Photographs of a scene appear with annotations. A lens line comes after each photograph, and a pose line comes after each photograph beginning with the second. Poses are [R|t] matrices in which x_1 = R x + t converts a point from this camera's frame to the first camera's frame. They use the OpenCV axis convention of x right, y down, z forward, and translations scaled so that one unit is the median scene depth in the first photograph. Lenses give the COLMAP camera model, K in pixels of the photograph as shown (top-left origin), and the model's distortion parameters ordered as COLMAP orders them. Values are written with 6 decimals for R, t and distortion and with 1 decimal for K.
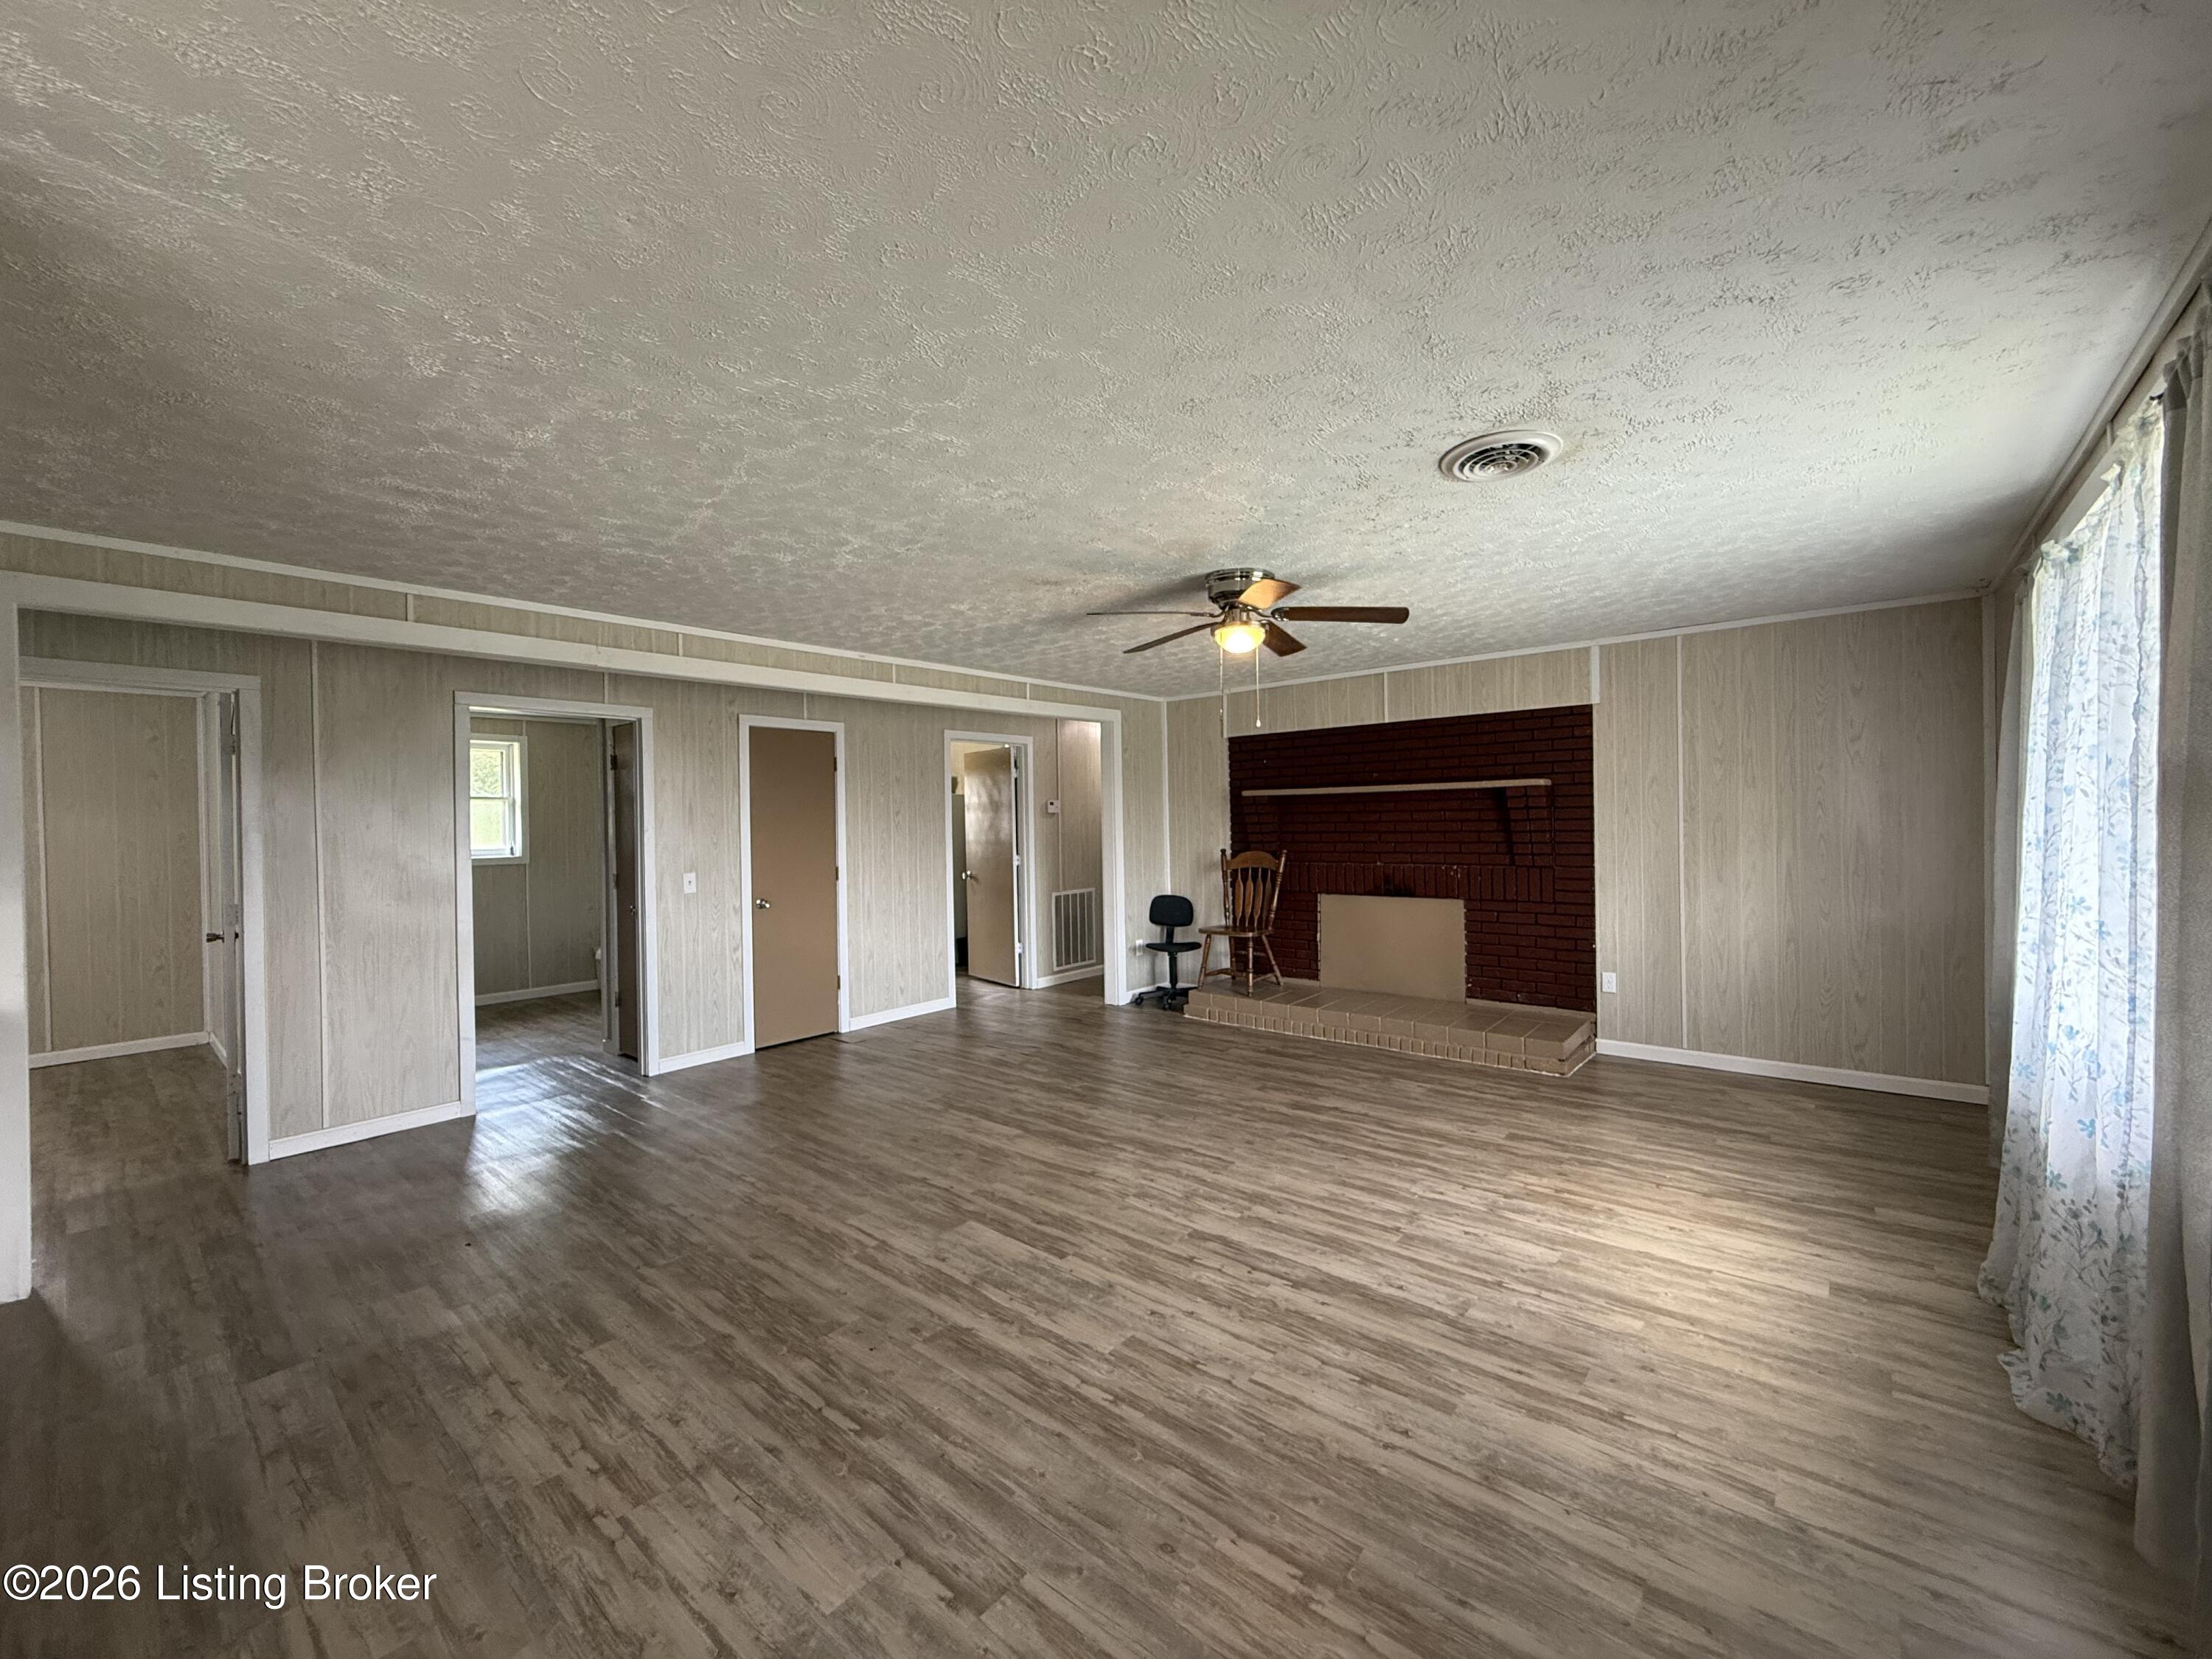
lens RADIAL K [[881.3, 0, 1100.7], [0, 881.3, 830.9], [0, 0, 1]] dist [-0.001601, 0.000037]
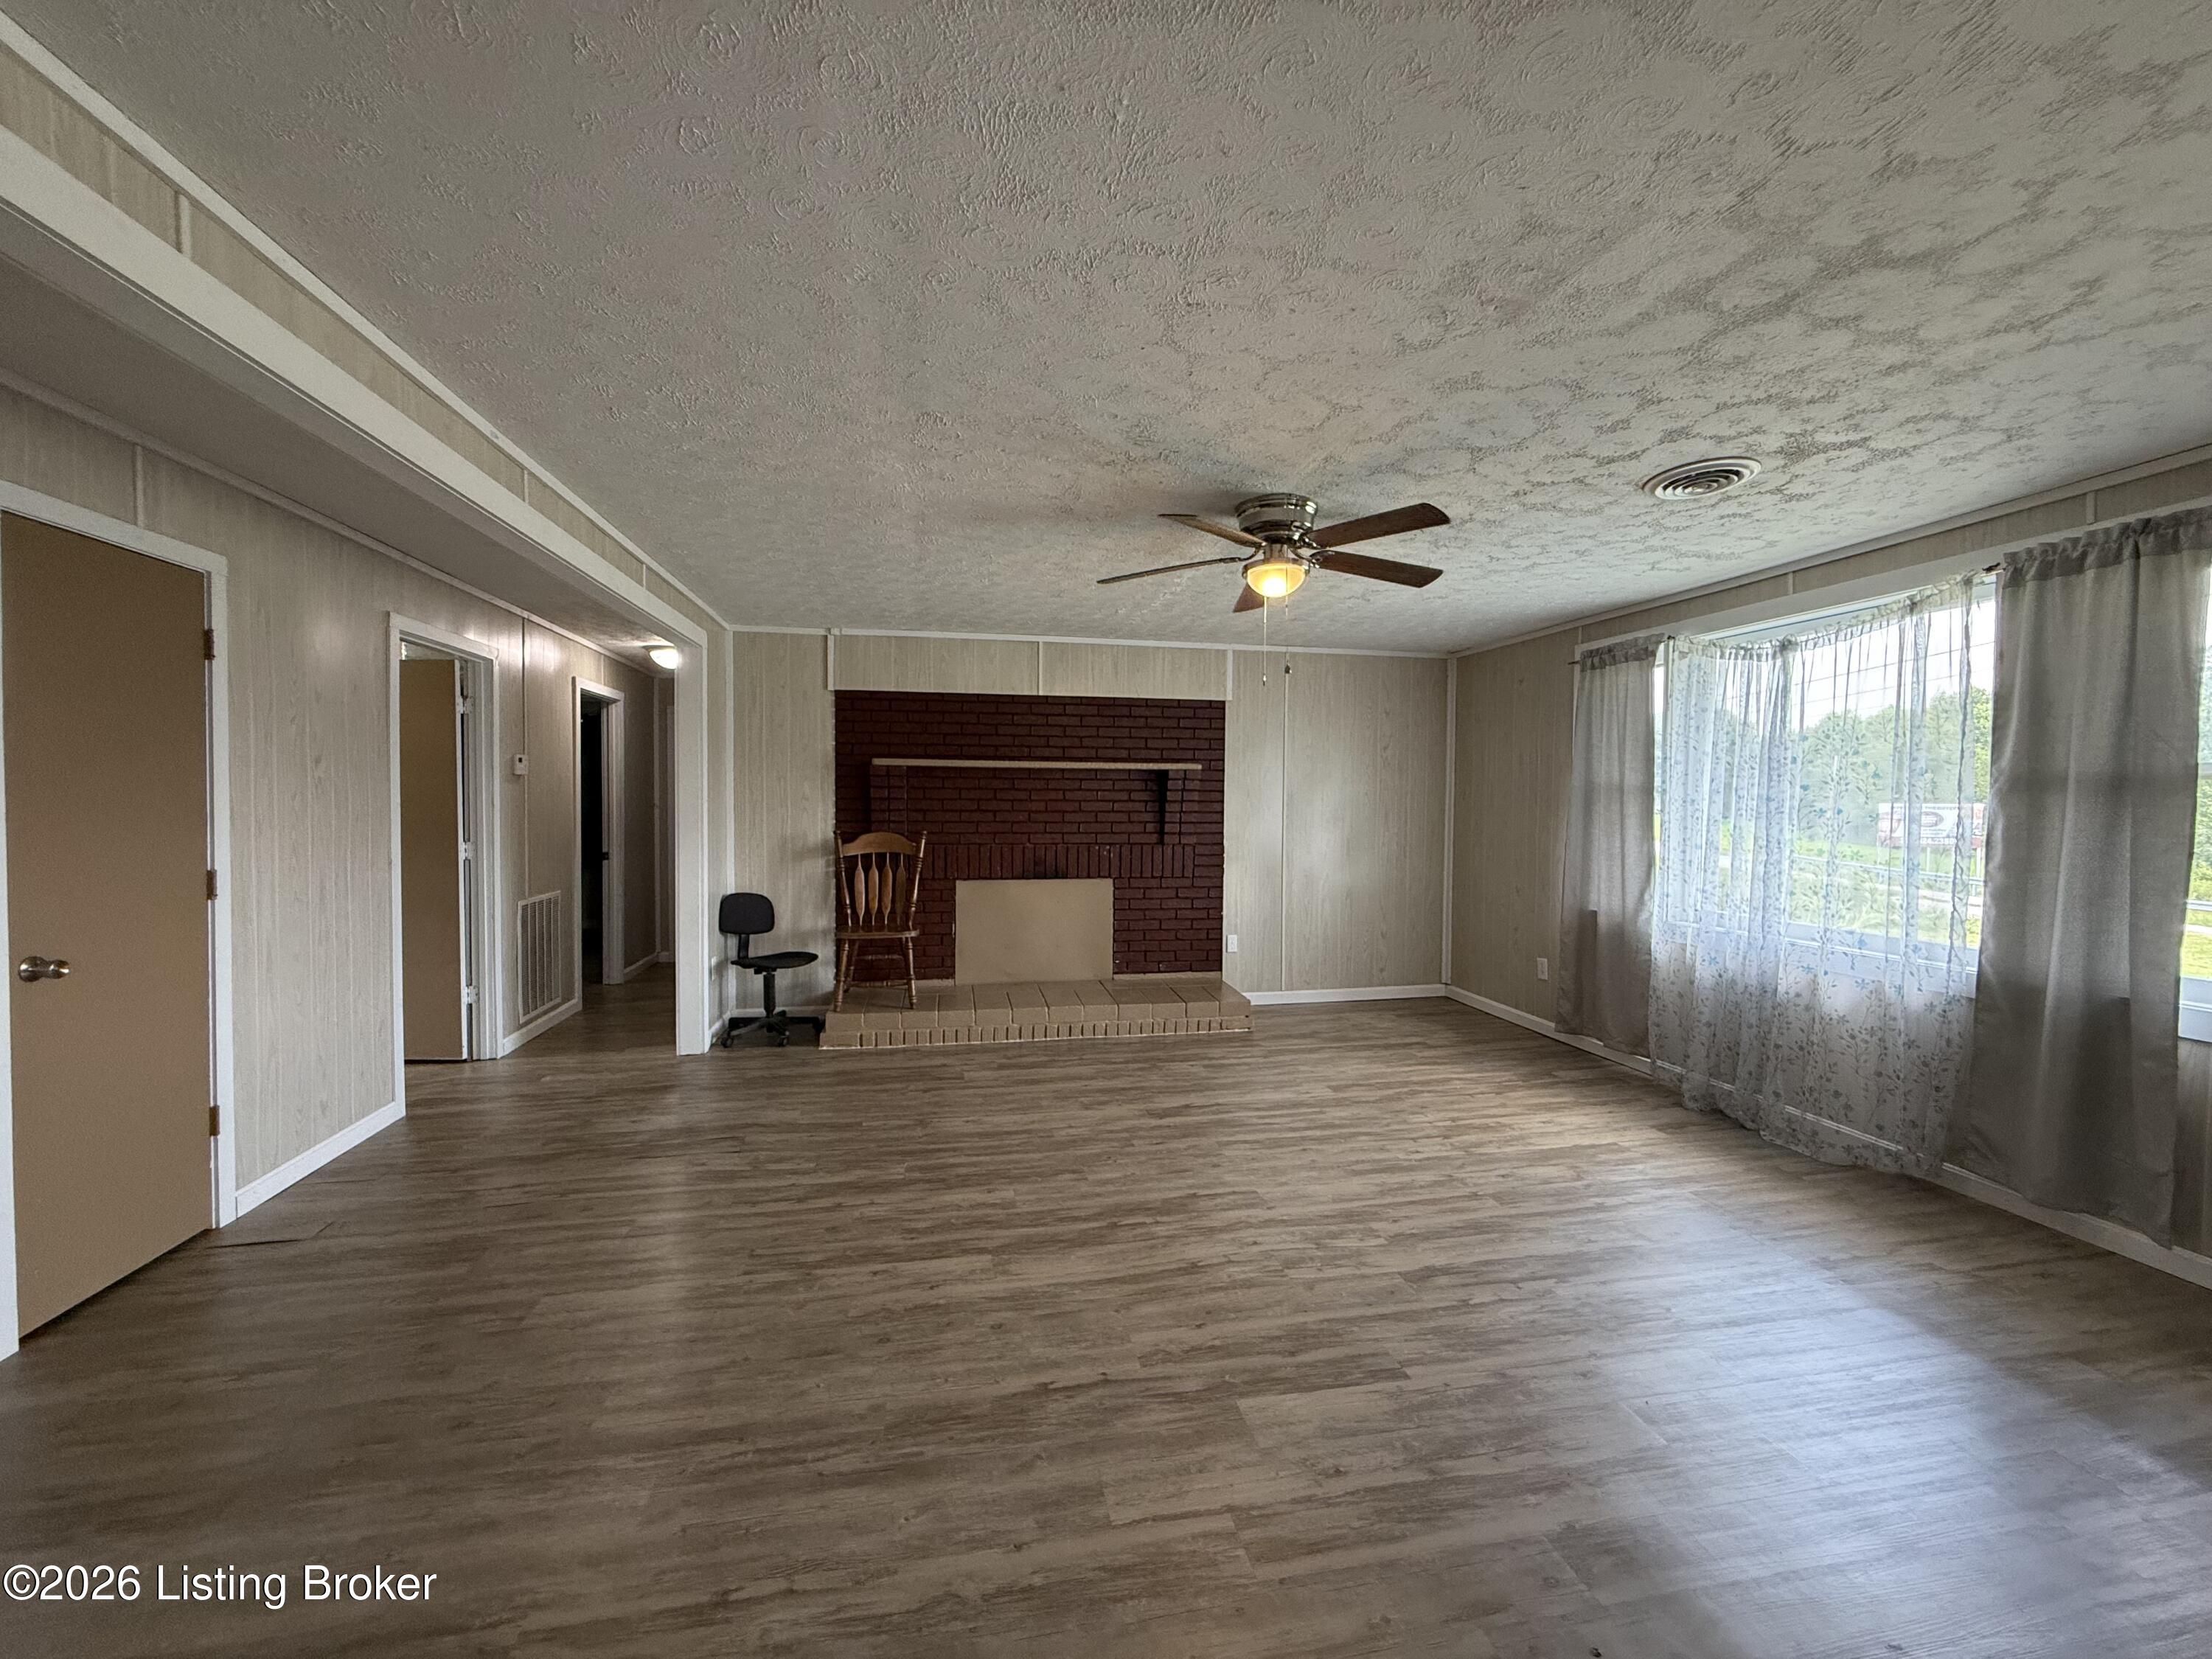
lens RADIAL K [[881.3, 0, 1100.7], [0, 881.3, 830.9], [0, 0, 1]] dist [-0.001601, 0.000037]
pose [[0.622911, -0.003082, 0.782286, -0.500557], [-0.009674, 0.999885, 0.011642, 0.014428], [-0.782233, -0.014820, 0.622810, 0.481928]]
